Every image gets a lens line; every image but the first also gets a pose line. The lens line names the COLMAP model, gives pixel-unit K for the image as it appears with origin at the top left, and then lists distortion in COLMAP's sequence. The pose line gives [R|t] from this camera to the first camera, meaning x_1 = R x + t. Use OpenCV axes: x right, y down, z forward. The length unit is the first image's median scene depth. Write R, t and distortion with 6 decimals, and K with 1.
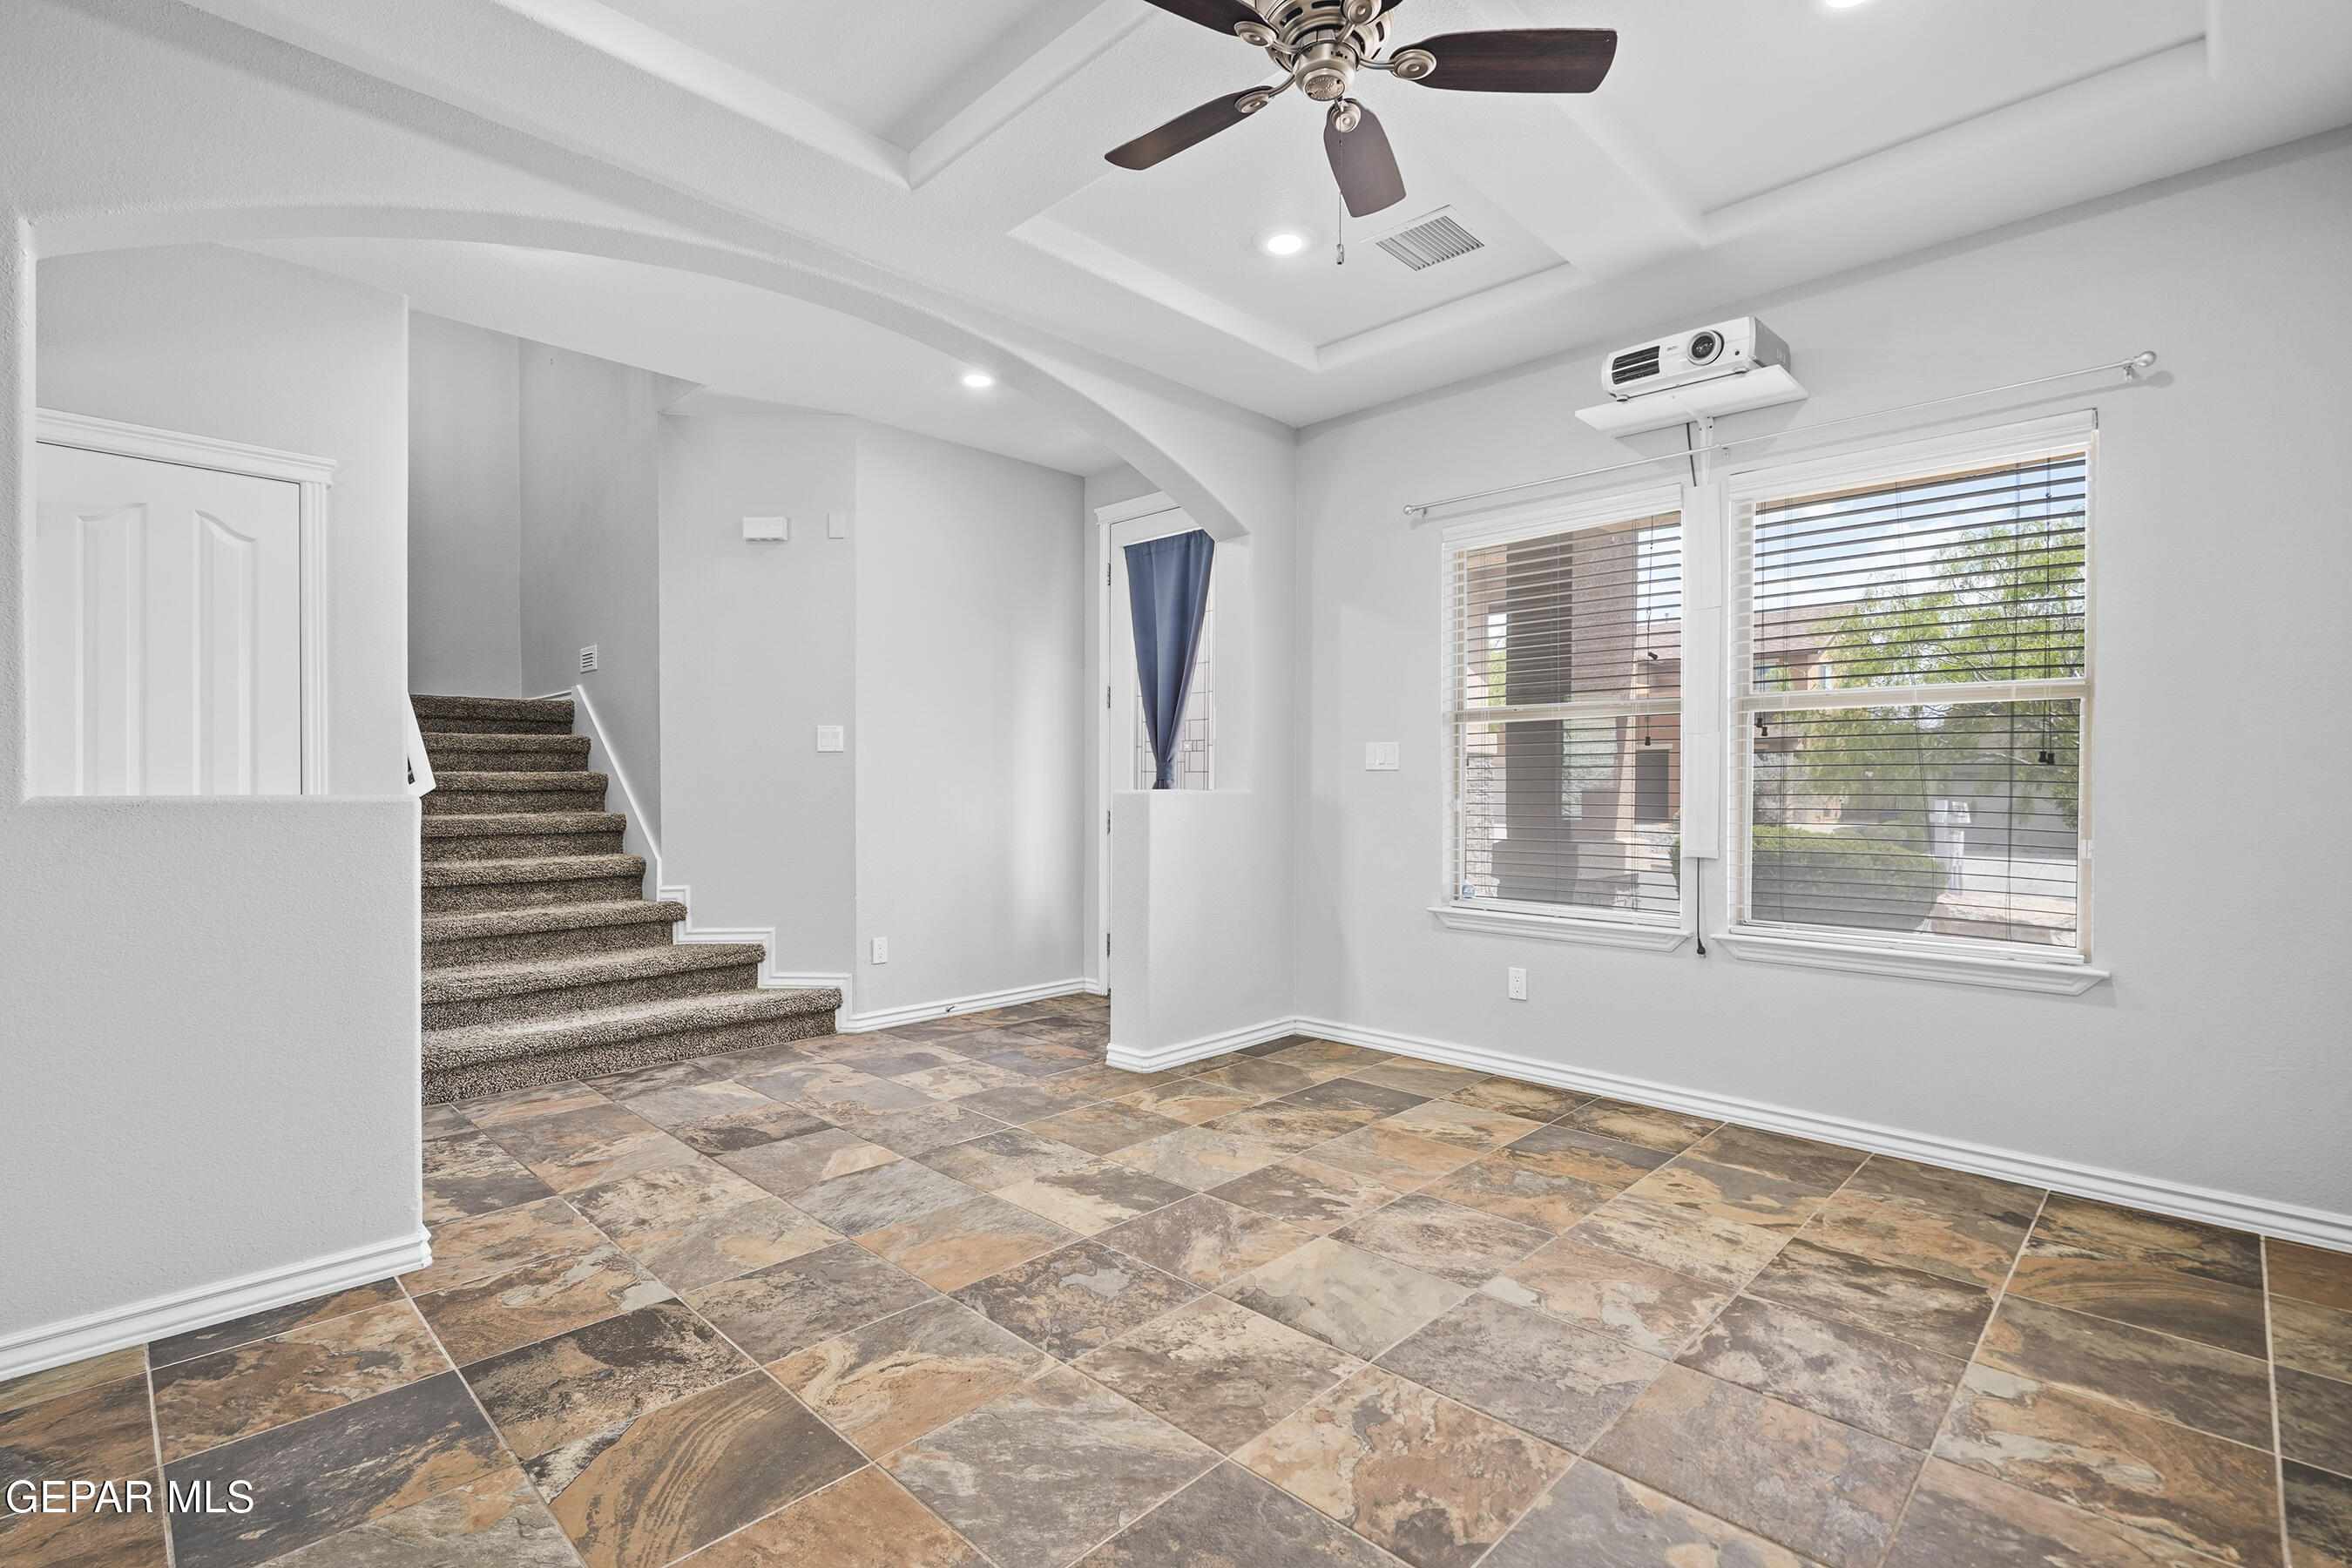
lens RADIAL K [[1078.0, 0, 1160.7], [0, 1078.0, 794.9], [0, 0, 1]] dist [-0.004292, 0.001399]
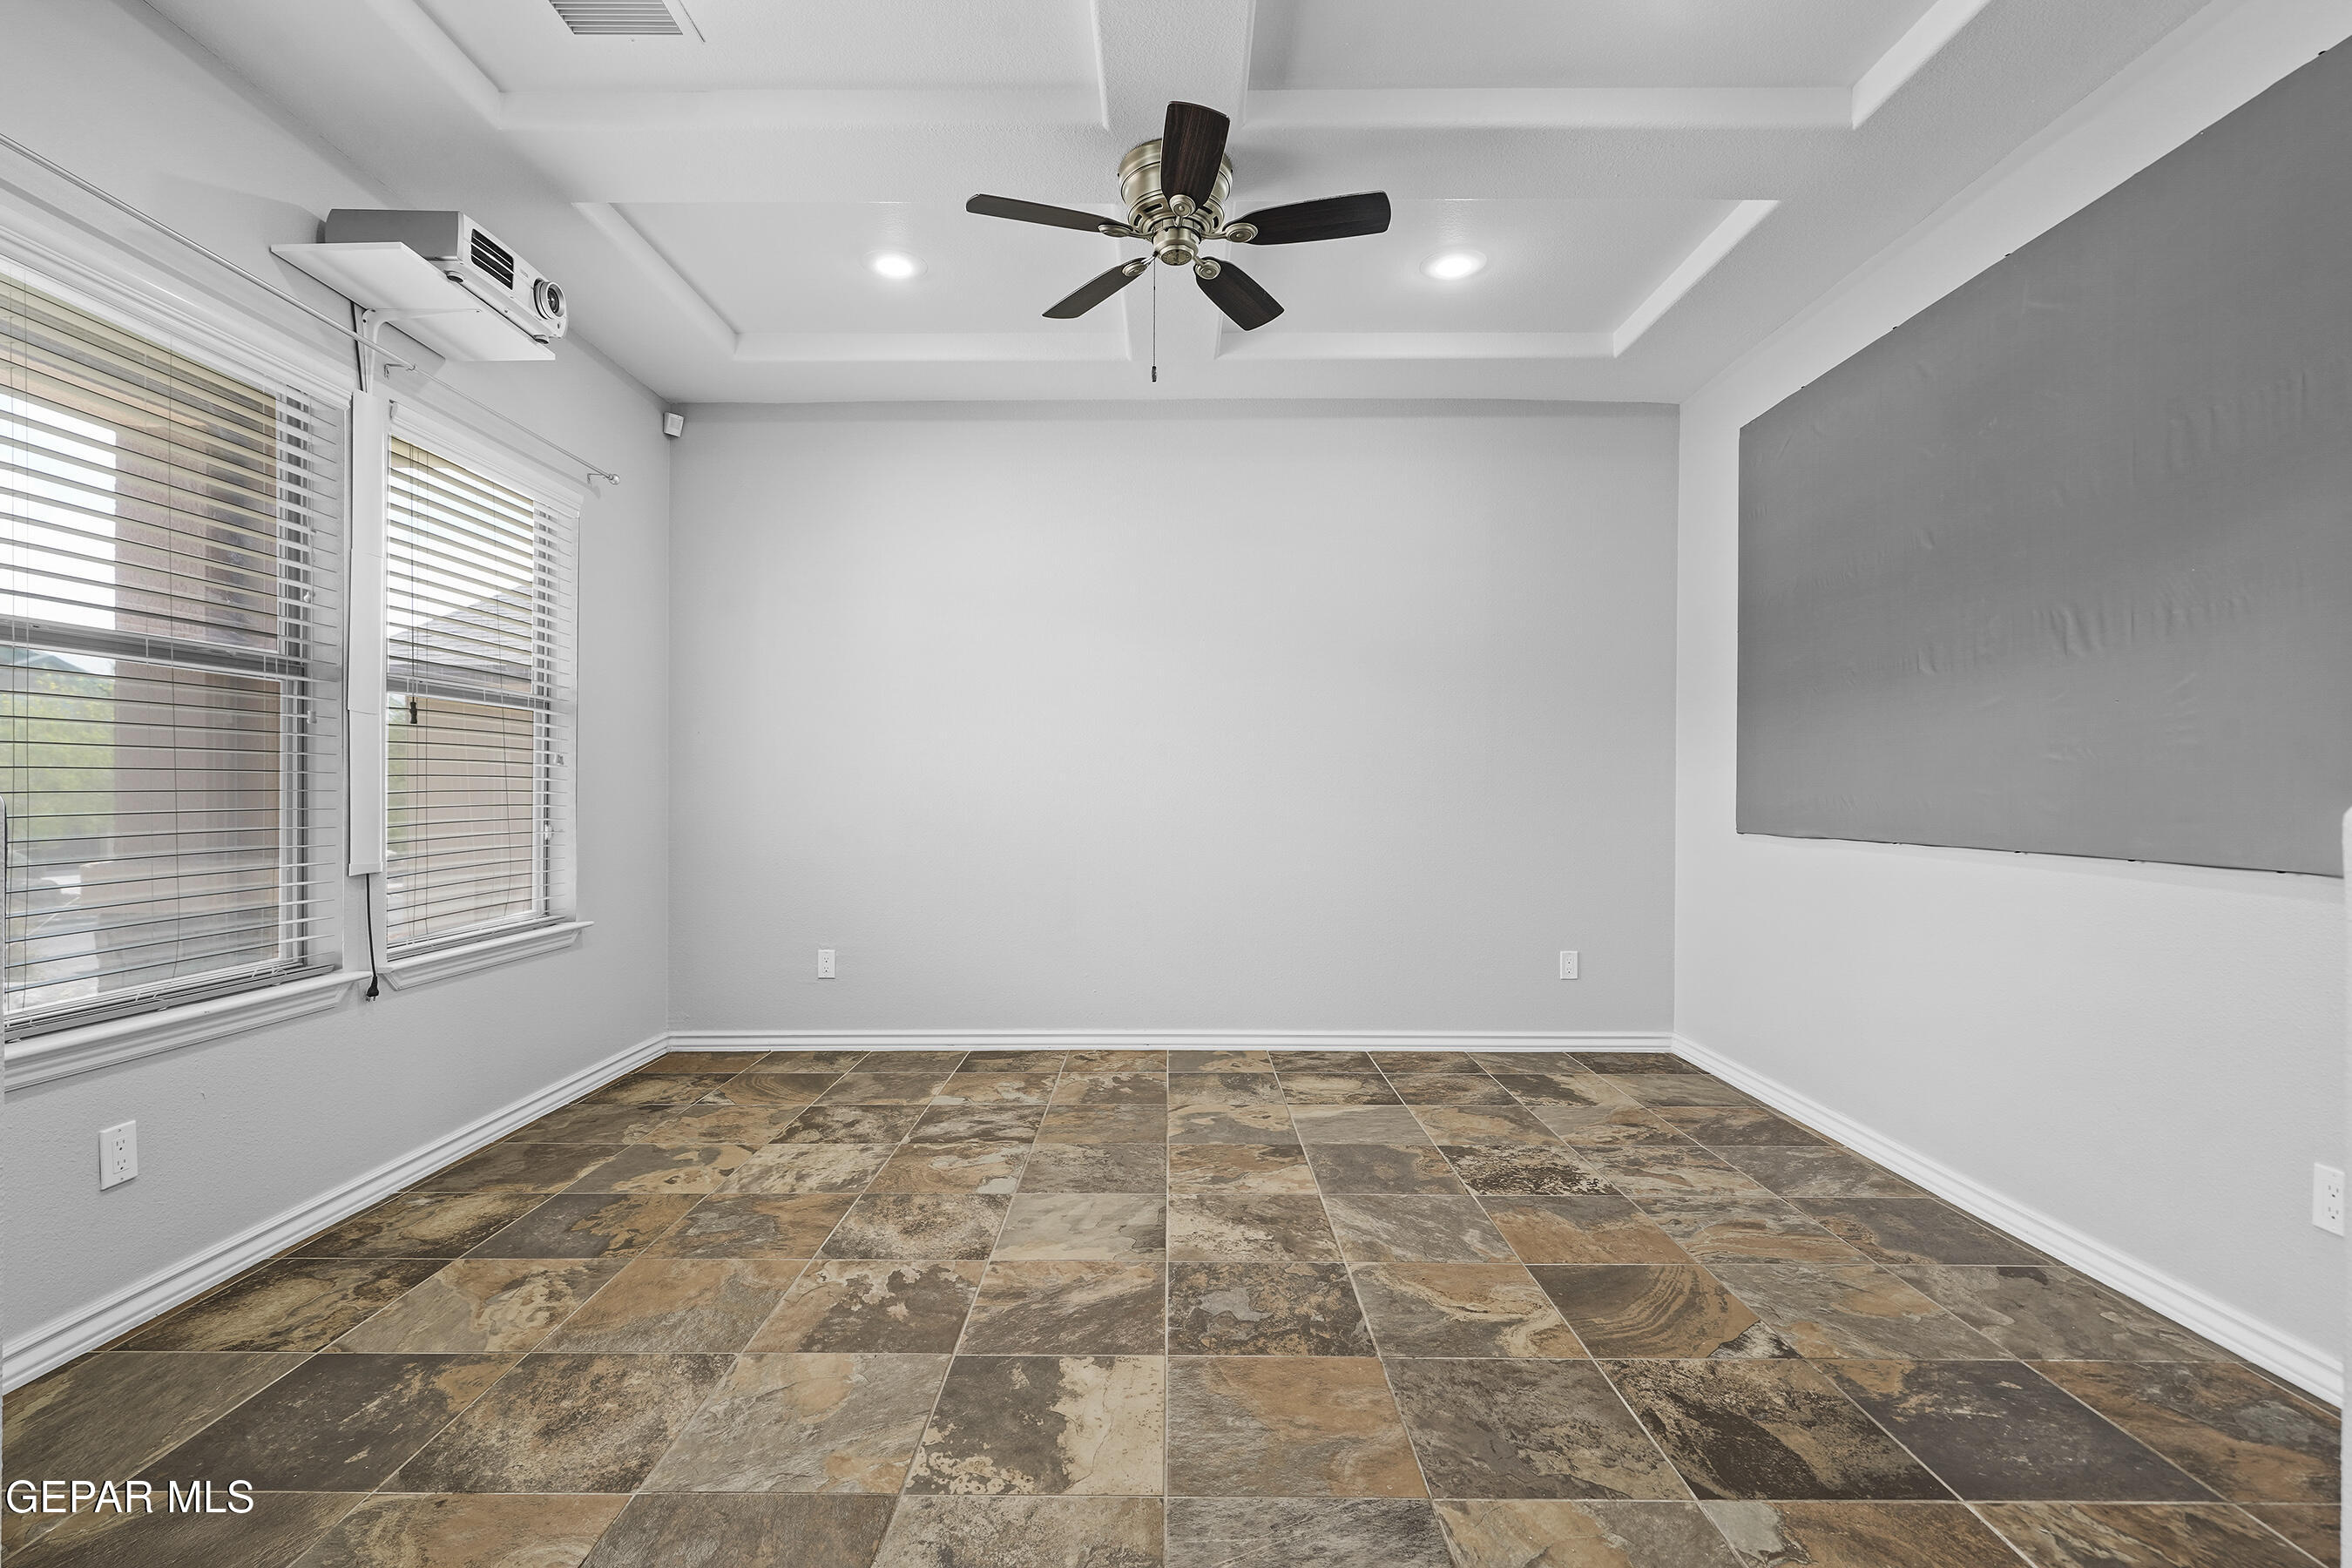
lens RADIAL K [[1078.0, 0, 1173.5], [0, 1078.0, 788.1], [0, 0, 1]] dist [-0.004292, 0.001399]
pose [[-0.709358, -0.002993, 0.704843, -0.667897], [0.003044, 0.999969, 0.007310, -0.010558], [-0.704842, 0.007331, -0.709326, 1.655617]]
